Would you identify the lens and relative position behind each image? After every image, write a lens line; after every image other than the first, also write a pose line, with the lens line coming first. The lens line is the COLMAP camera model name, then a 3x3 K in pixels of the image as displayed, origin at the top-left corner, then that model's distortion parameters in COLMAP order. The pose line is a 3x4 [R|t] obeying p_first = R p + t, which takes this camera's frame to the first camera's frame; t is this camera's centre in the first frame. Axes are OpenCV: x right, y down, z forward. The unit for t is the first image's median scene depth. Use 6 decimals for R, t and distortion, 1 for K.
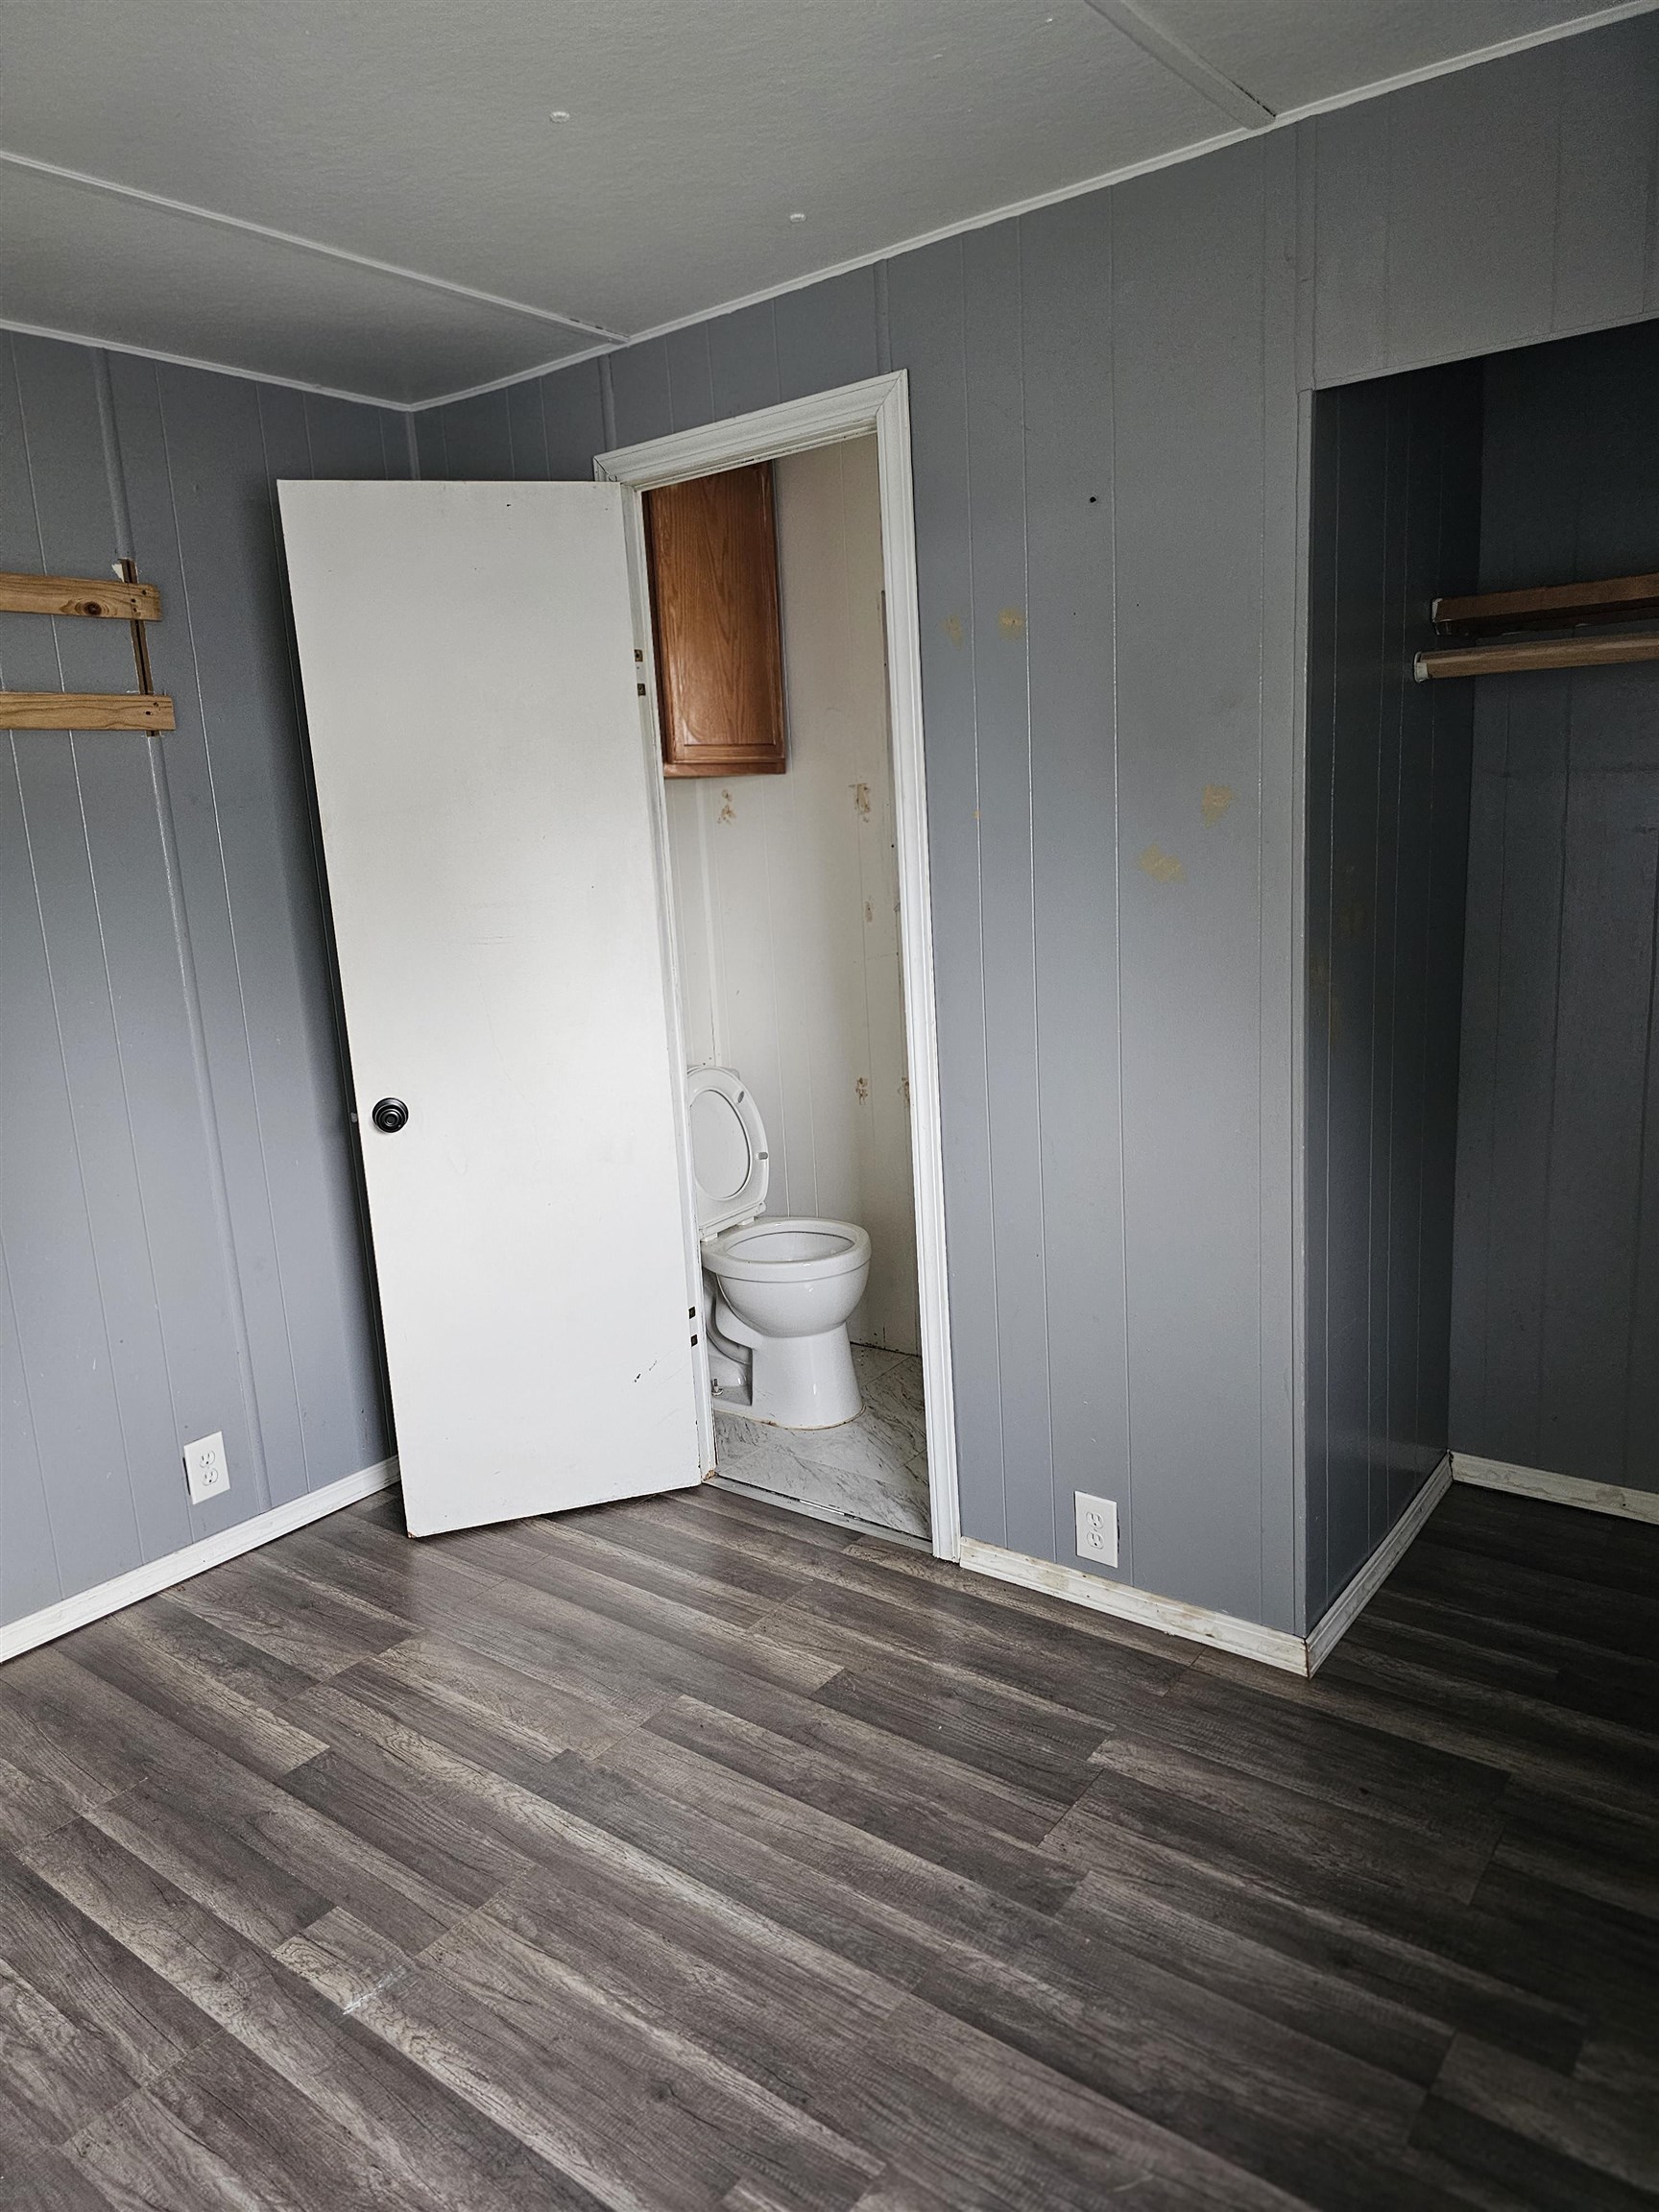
lens RADIAL K [[1510.5, 0, 803.2], [0, 1510.5, 1063.7], [0, 0, 1]] dist [0.056661, -0.046773]
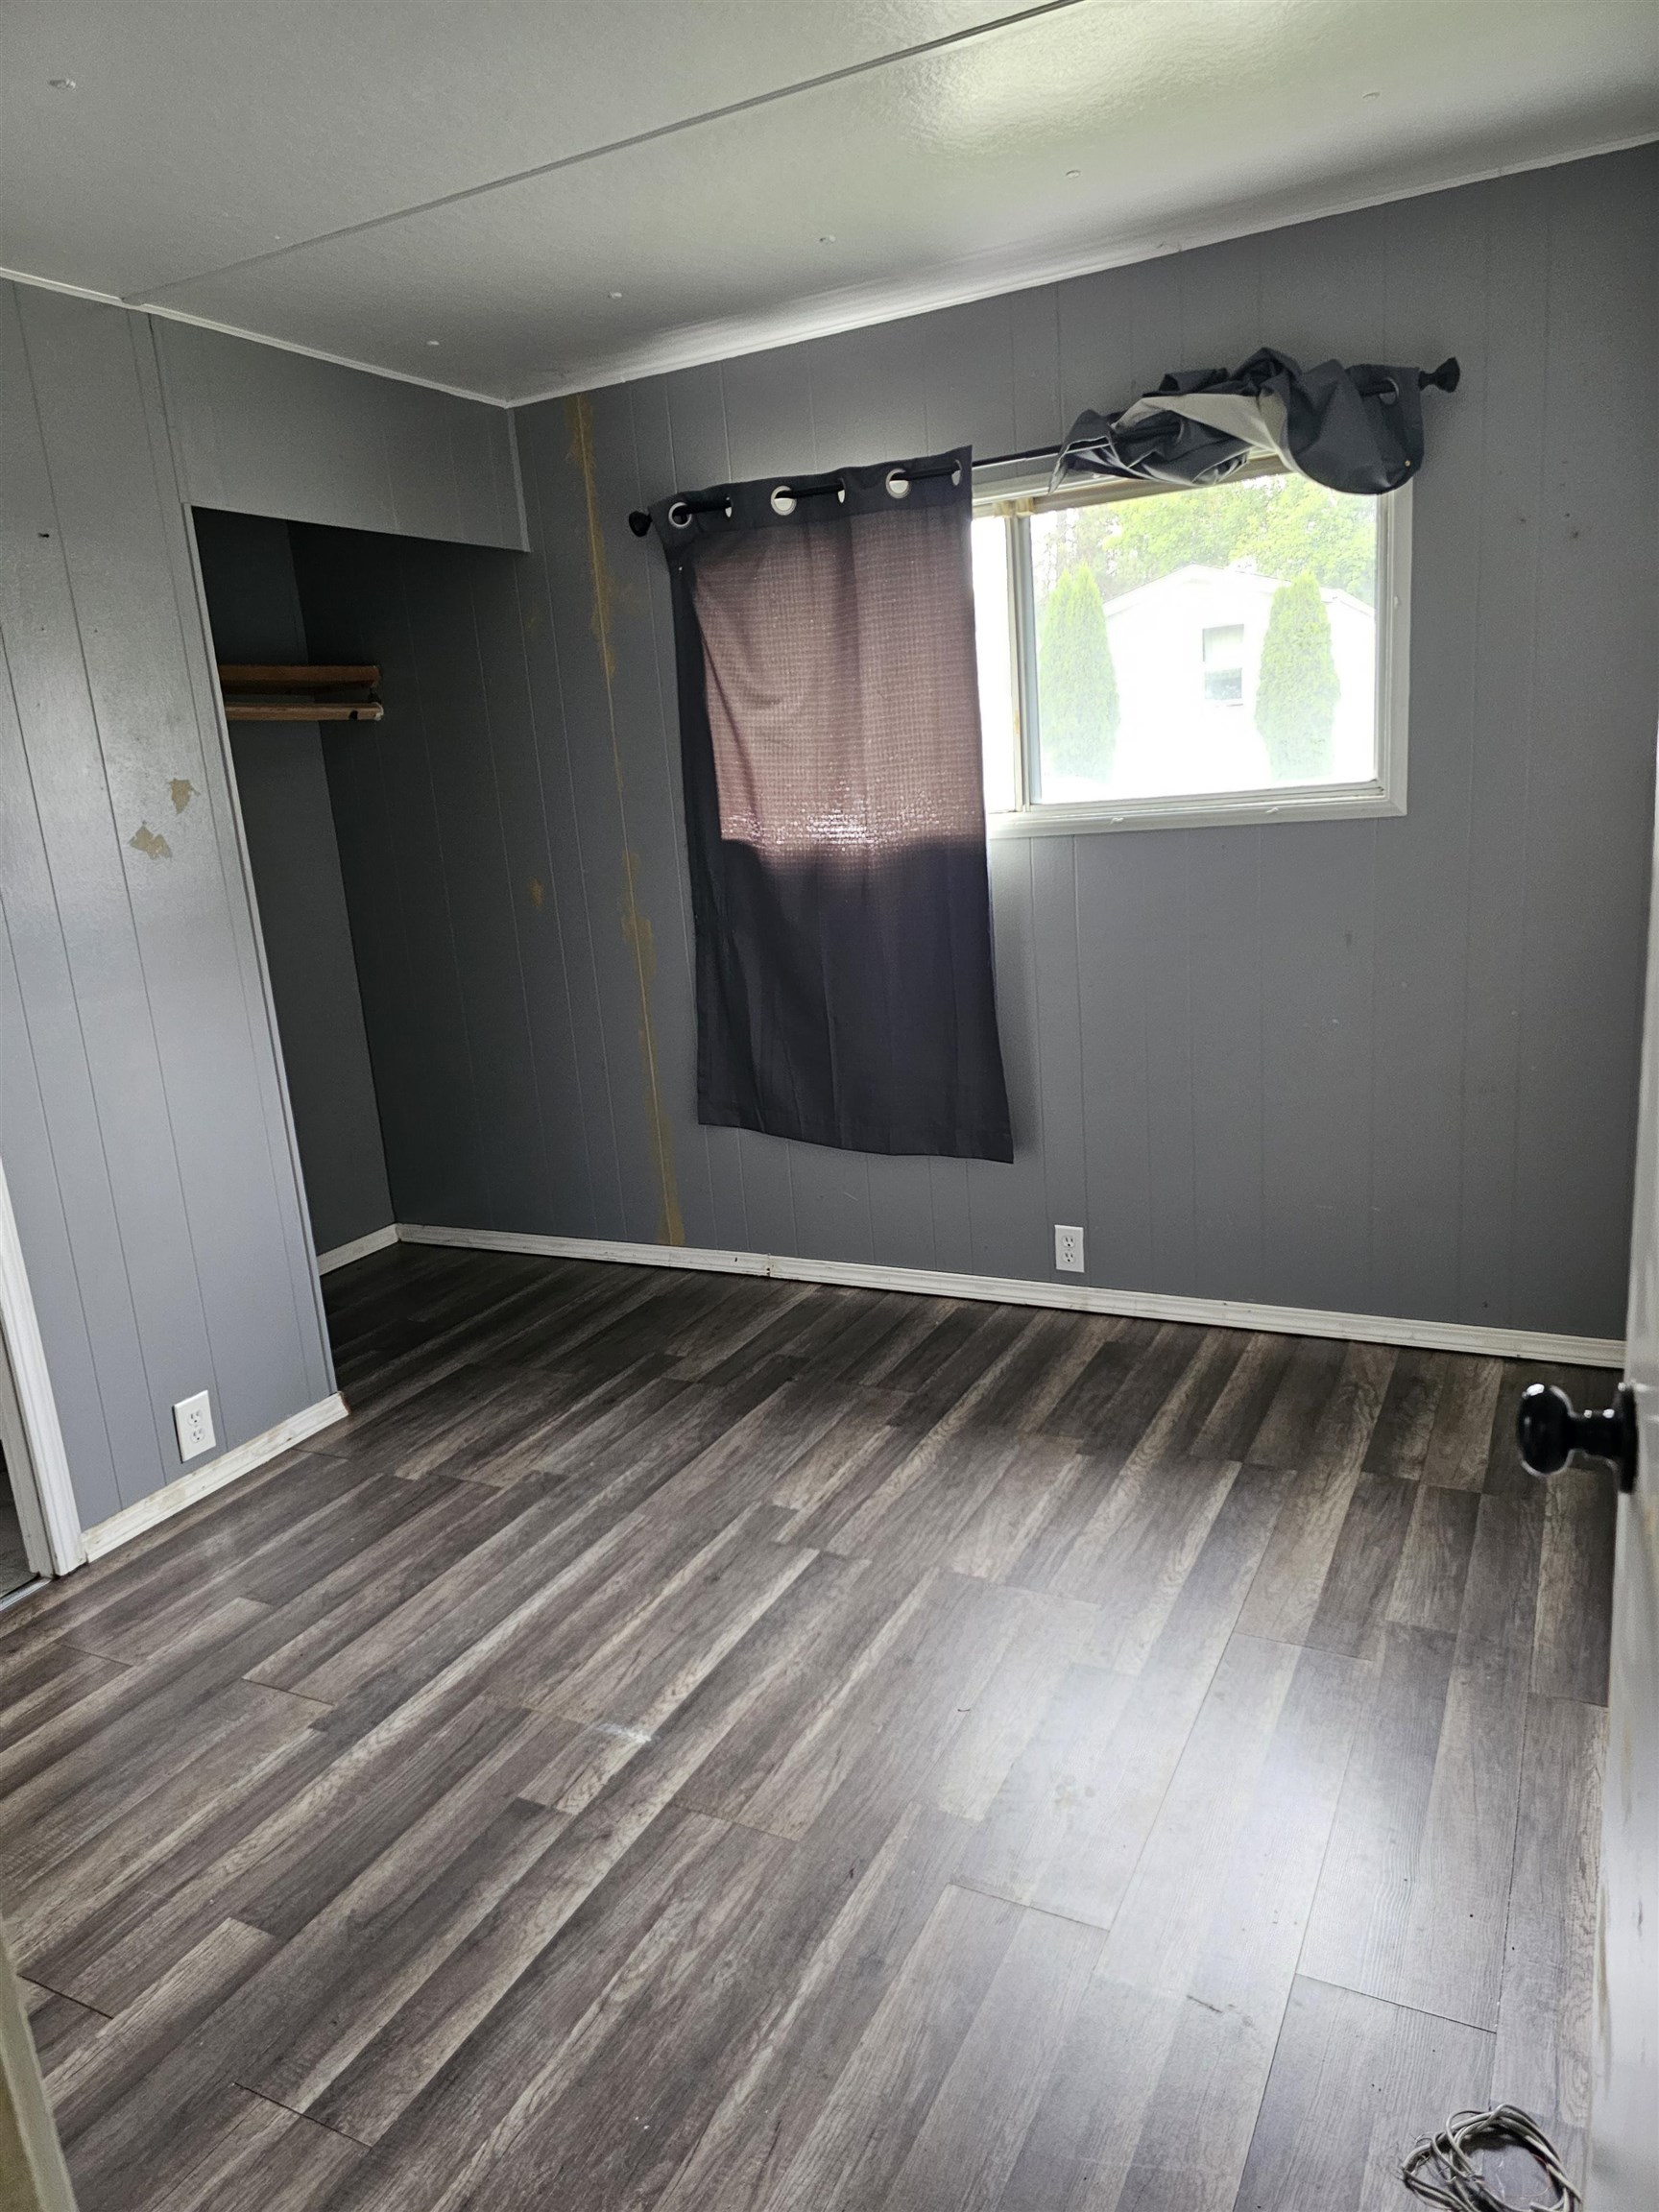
lens RADIAL K [[1510.5, 0, 828.5], [0, 1510.5, 1111.7], [0, 0, 1]] dist [0.056661, -0.046773]
pose [[-0.196916, -0.145148, 0.969617, -1.269566], [0.255524, 0.947203, 0.193686, -0.030463], [-0.946537, 0.285900, -0.149431, 0.823733]]
